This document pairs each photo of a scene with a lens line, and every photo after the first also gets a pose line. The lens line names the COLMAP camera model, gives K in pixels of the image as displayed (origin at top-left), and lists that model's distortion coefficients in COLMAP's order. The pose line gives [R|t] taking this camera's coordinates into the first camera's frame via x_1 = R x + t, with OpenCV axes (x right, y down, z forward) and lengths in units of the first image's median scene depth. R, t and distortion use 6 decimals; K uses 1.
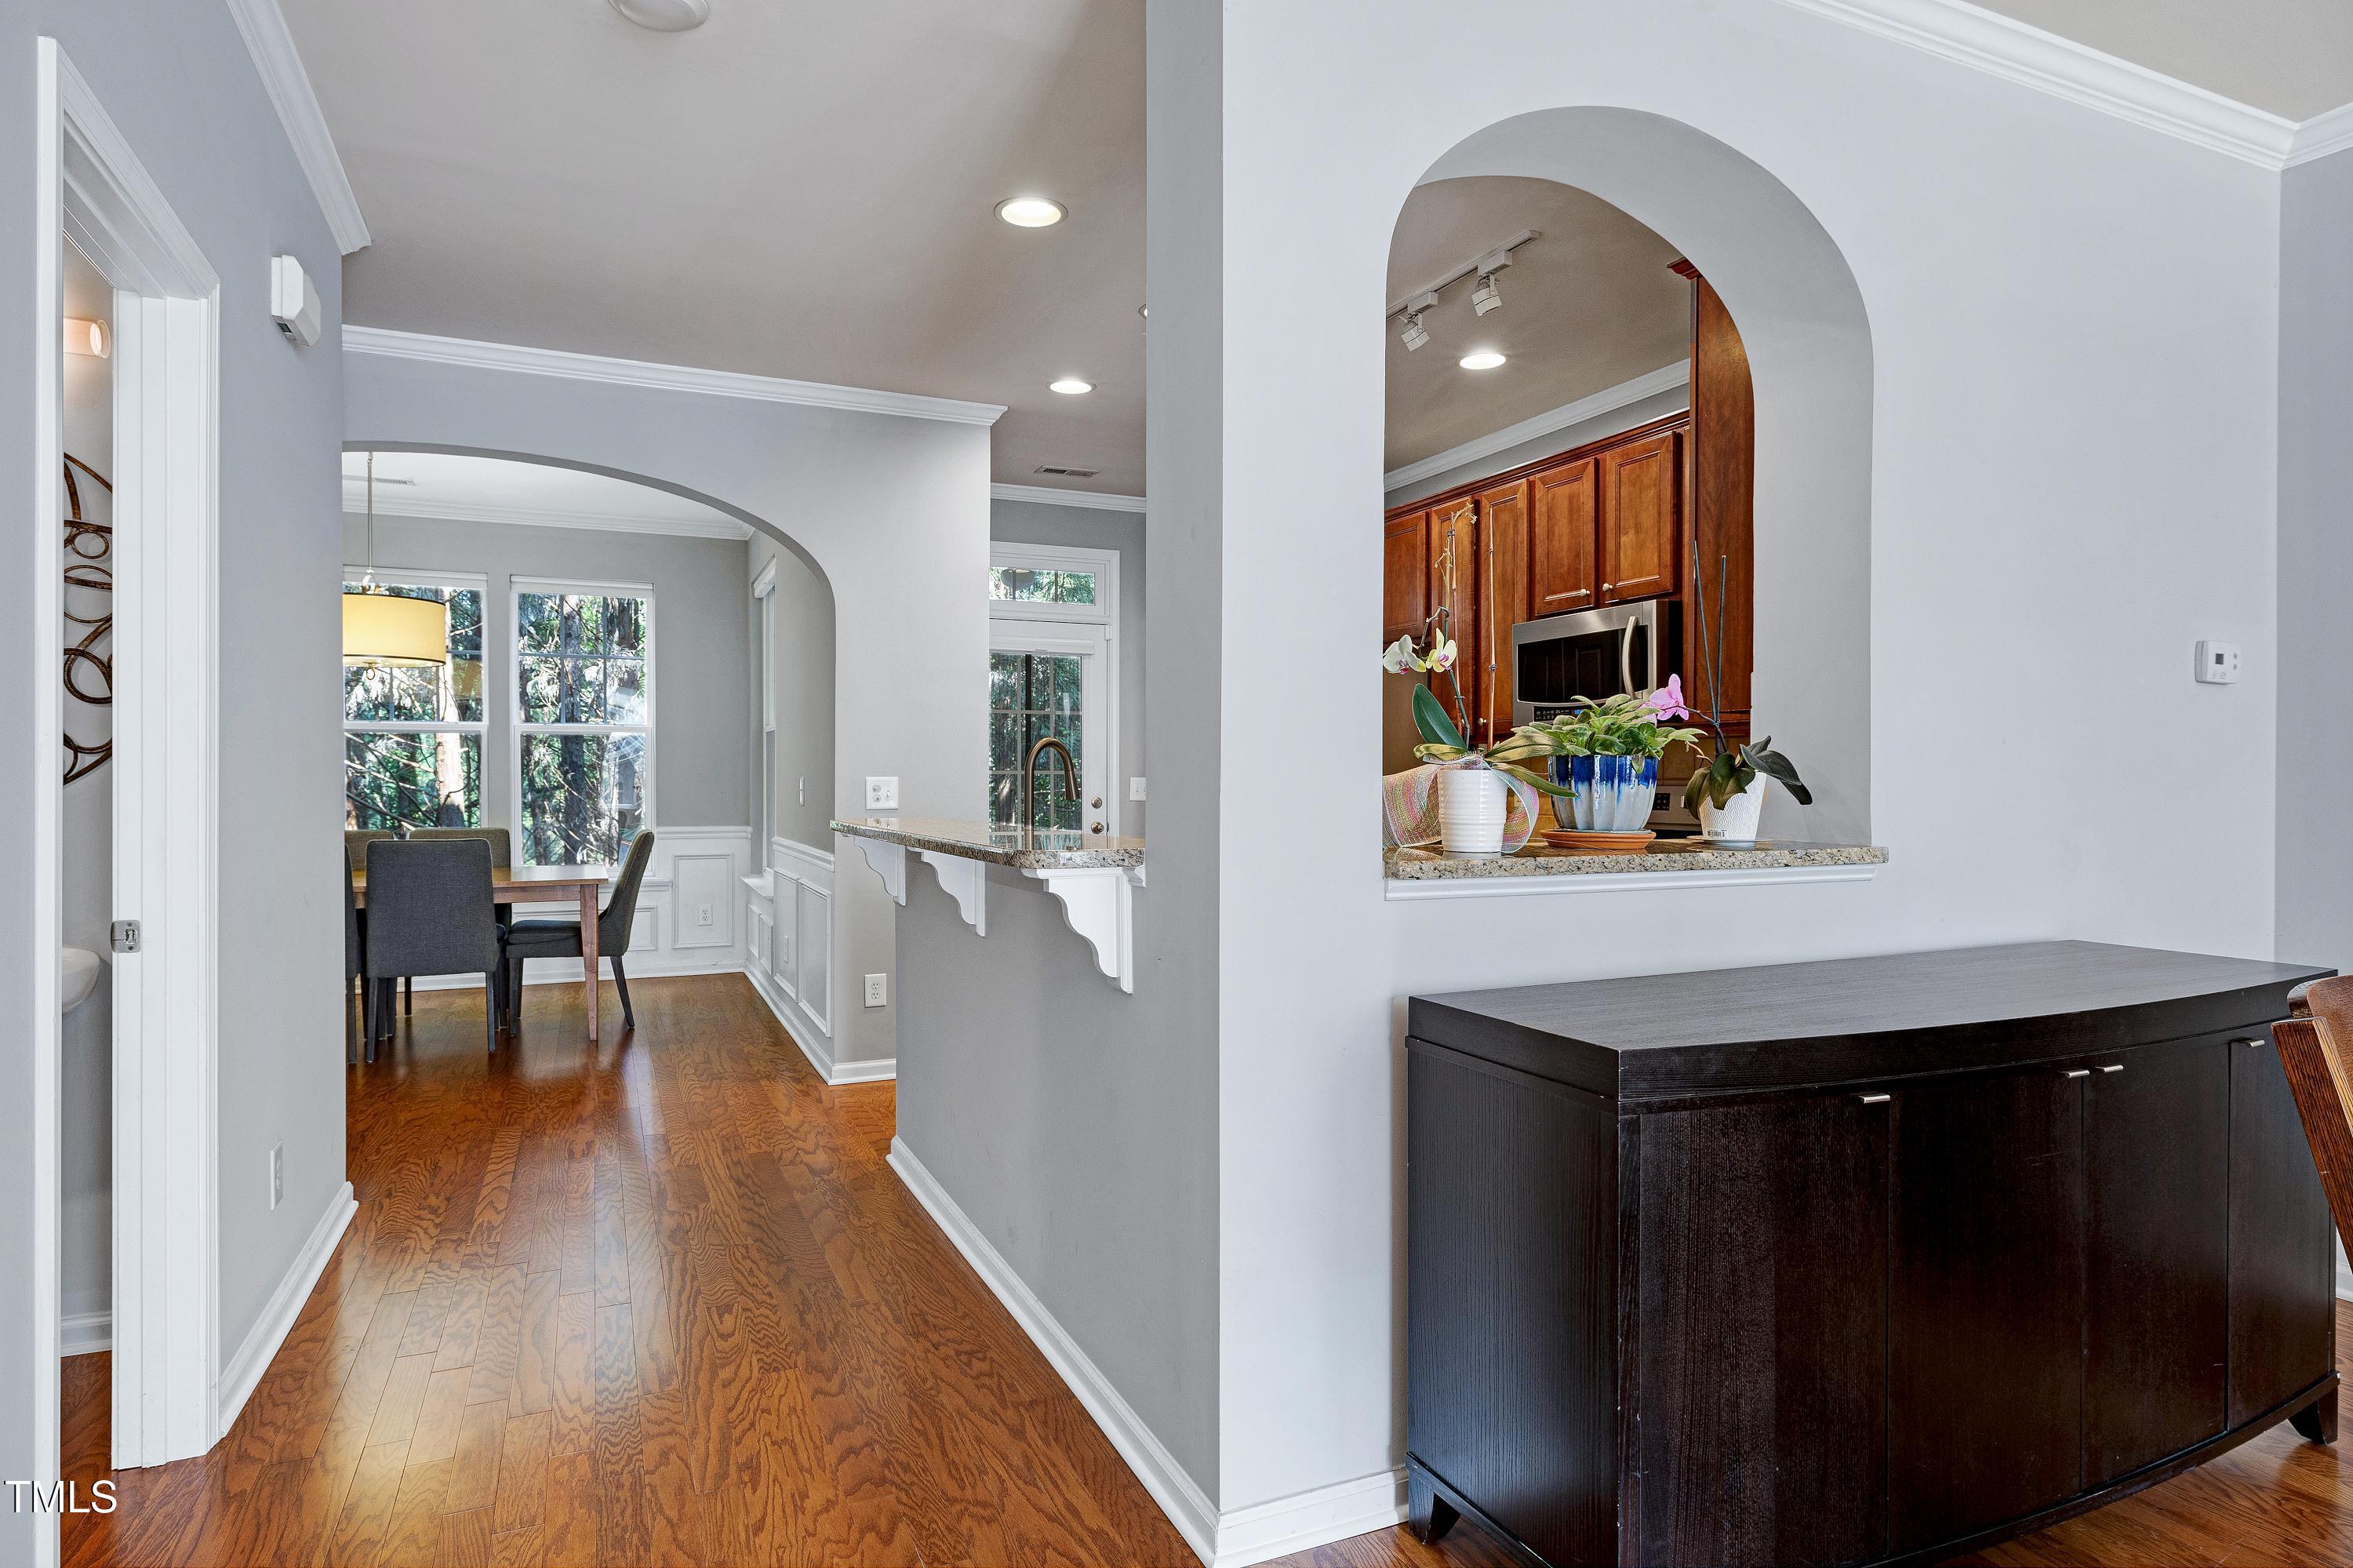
lens RADIAL K [[1267.6, 0, 1154.8], [0, 1267.6, 789.5], [0, 0, 1]] dist [-0.004296, -0.001738]
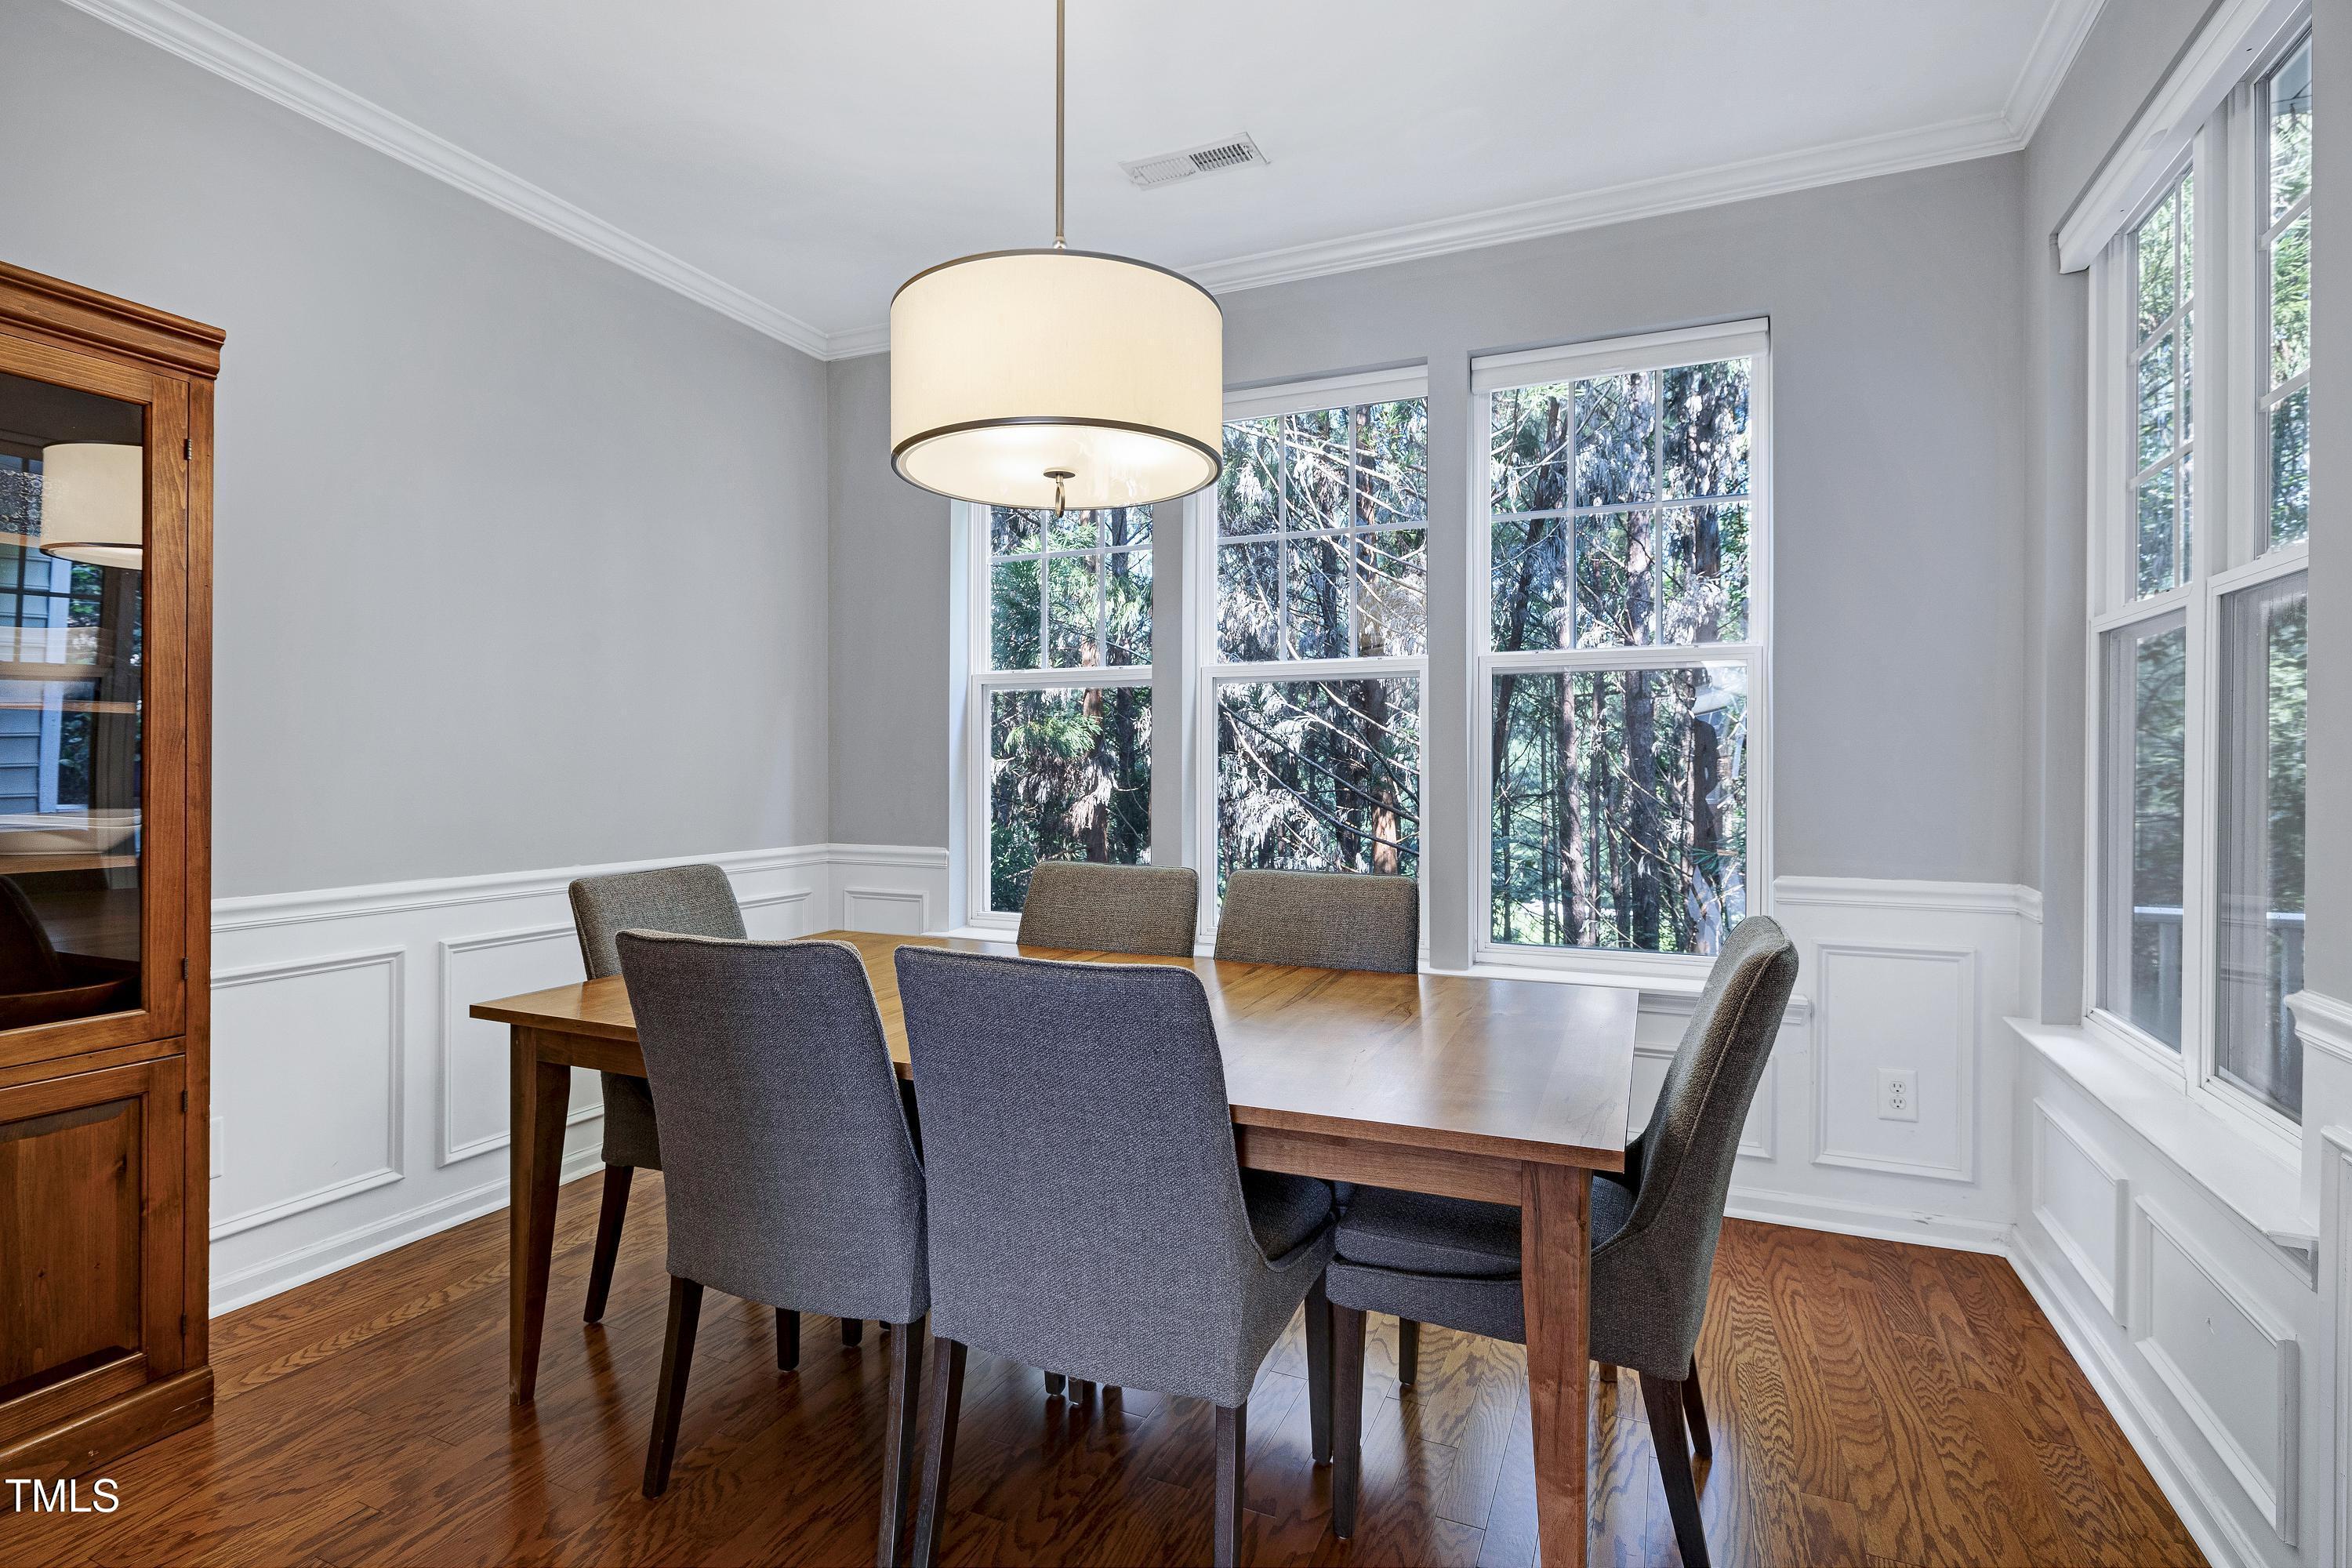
lens RADIAL K [[1140.3, 0, 1172.7], [0, 1140.3, 770.1], [0, 0, 1]] dist [-0.003799, 0.001557]
pose [[0.676701, 0.004853, -0.736242, -0.389855], [-0.009520, 0.999952, -0.002159, -0.004293], [0.736197, 0.008470, 0.676715, 0.927892]]
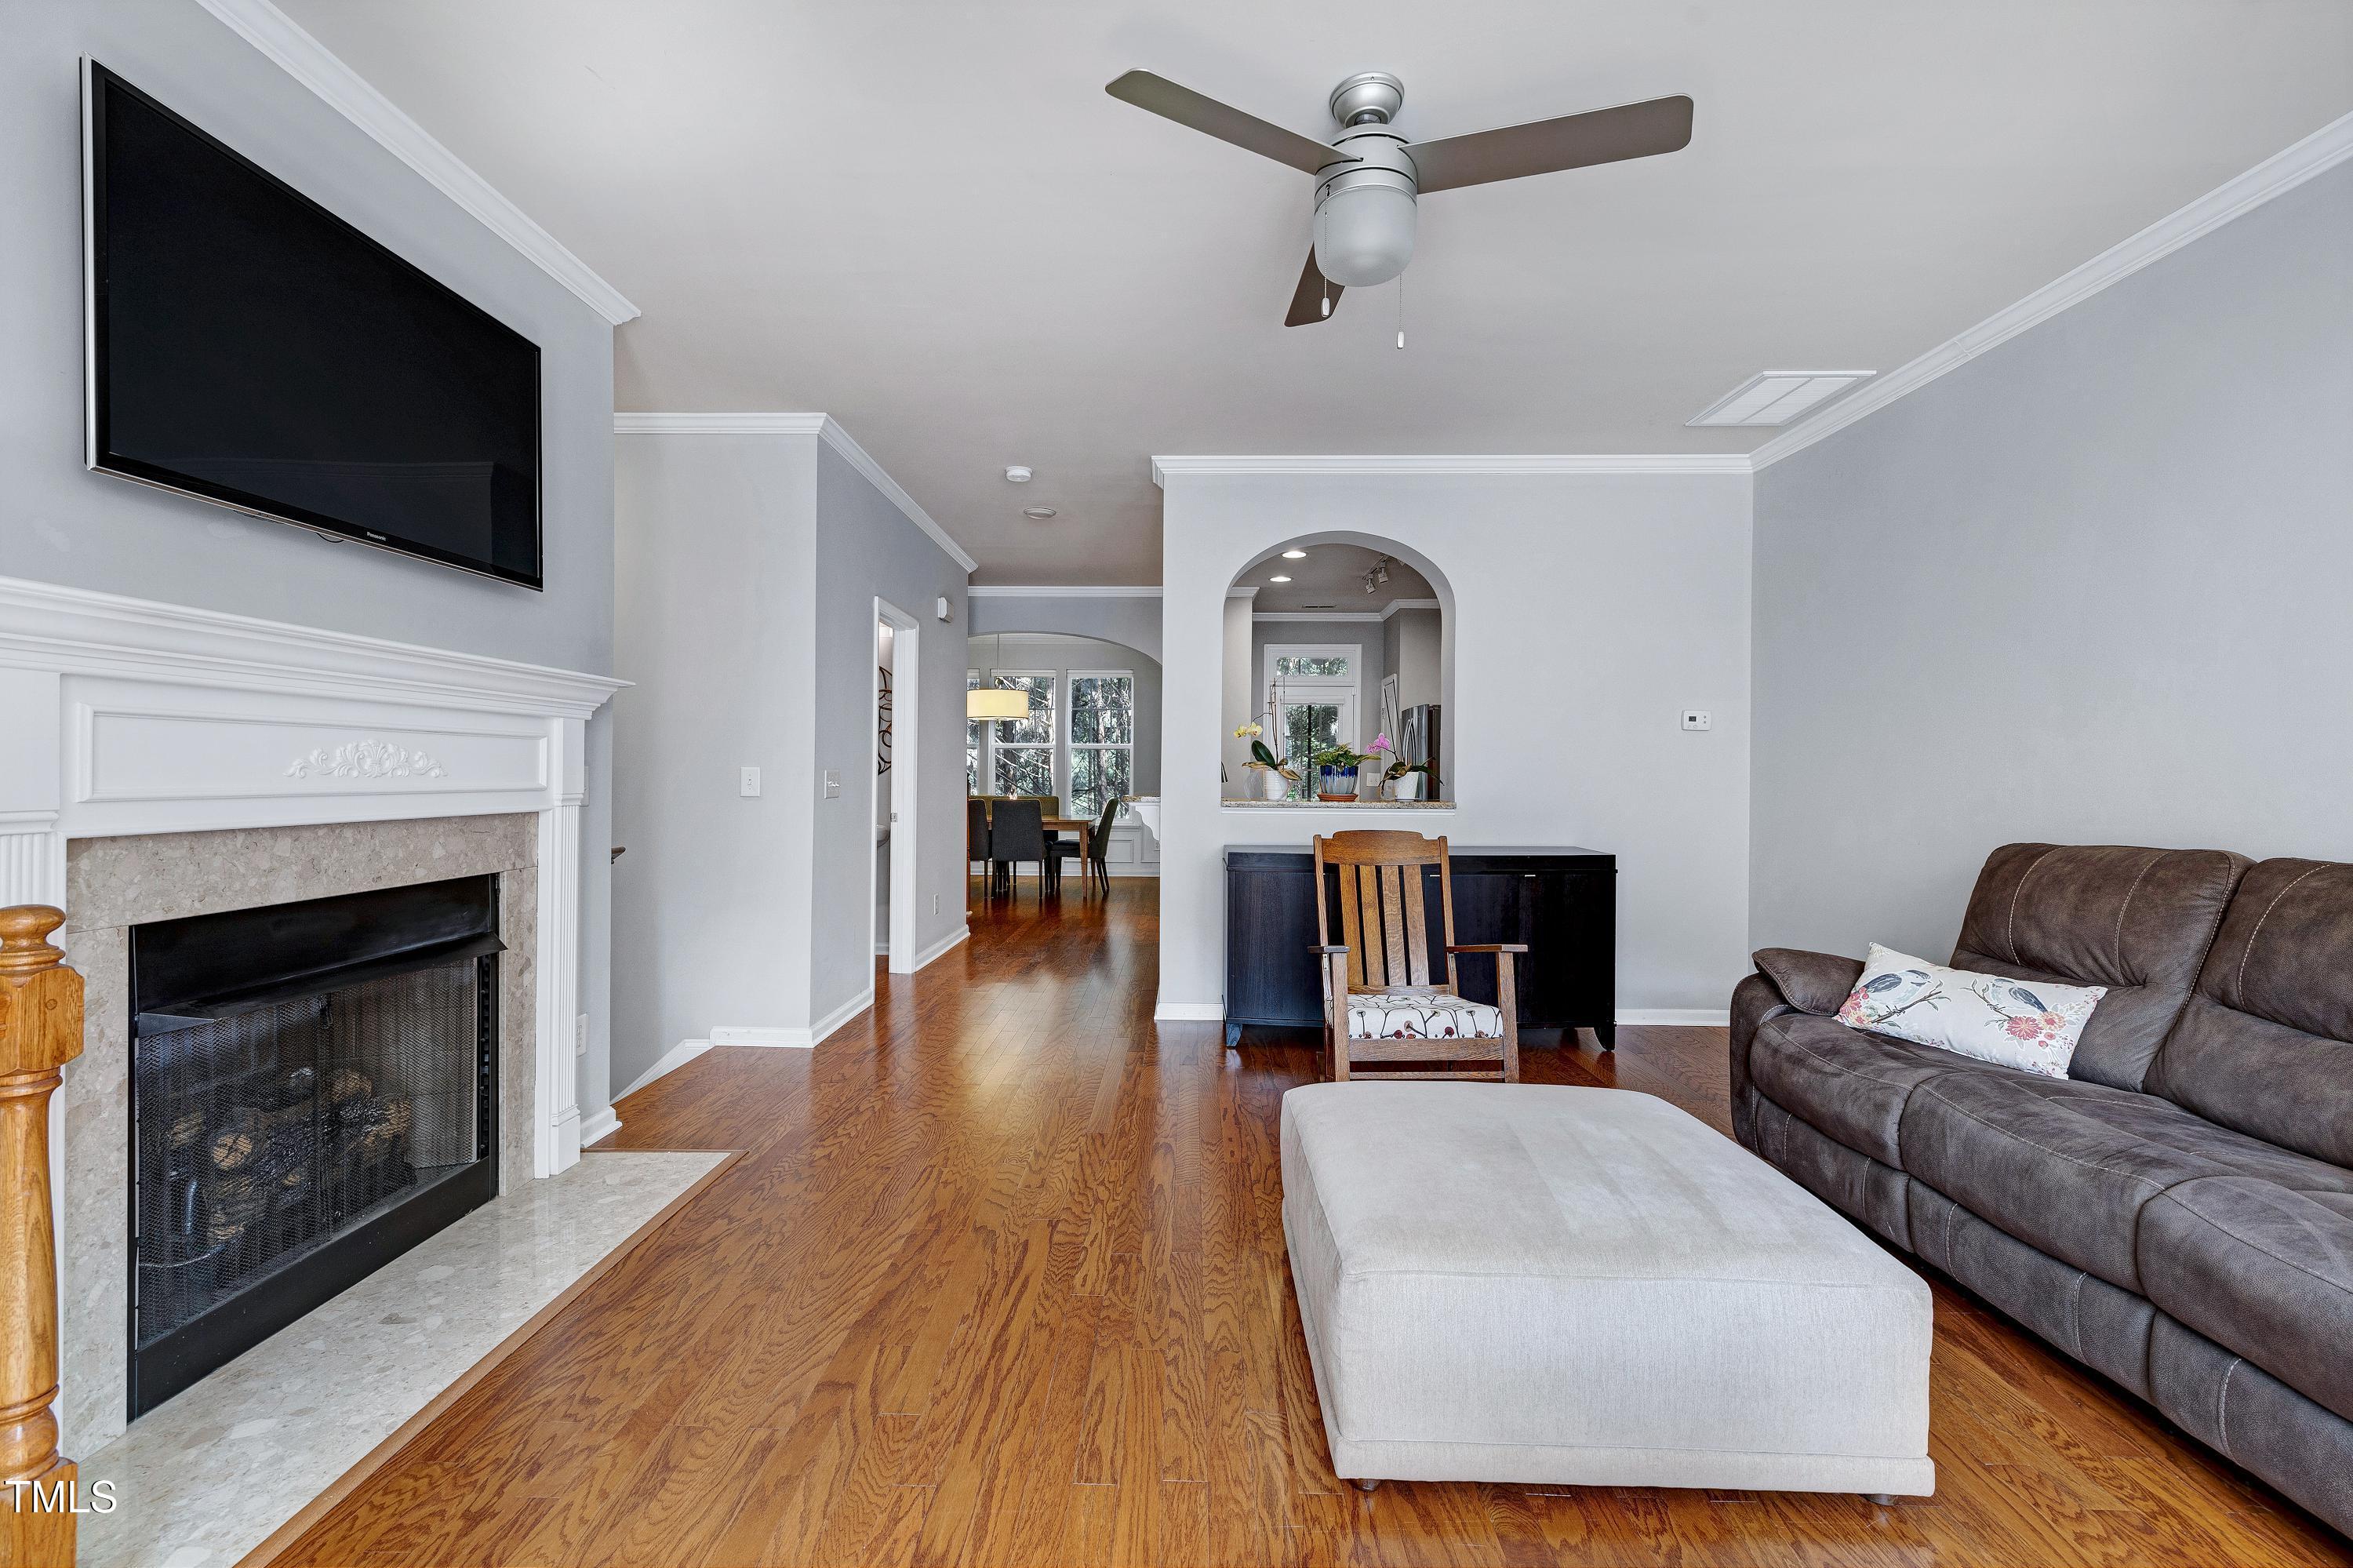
lens RADIAL K [[993.1, 0, 1163.2], [0, 993.1, 780.3], [0, 0, 1]] dist [-0.002684, -0.000865]
pose [[0.905989, 0.011027, -0.423159, 0.394156], [-0.011876, 0.999929, 0.000631, 0.003521], [0.423136, 0.004454, 0.906055, -0.450343]]
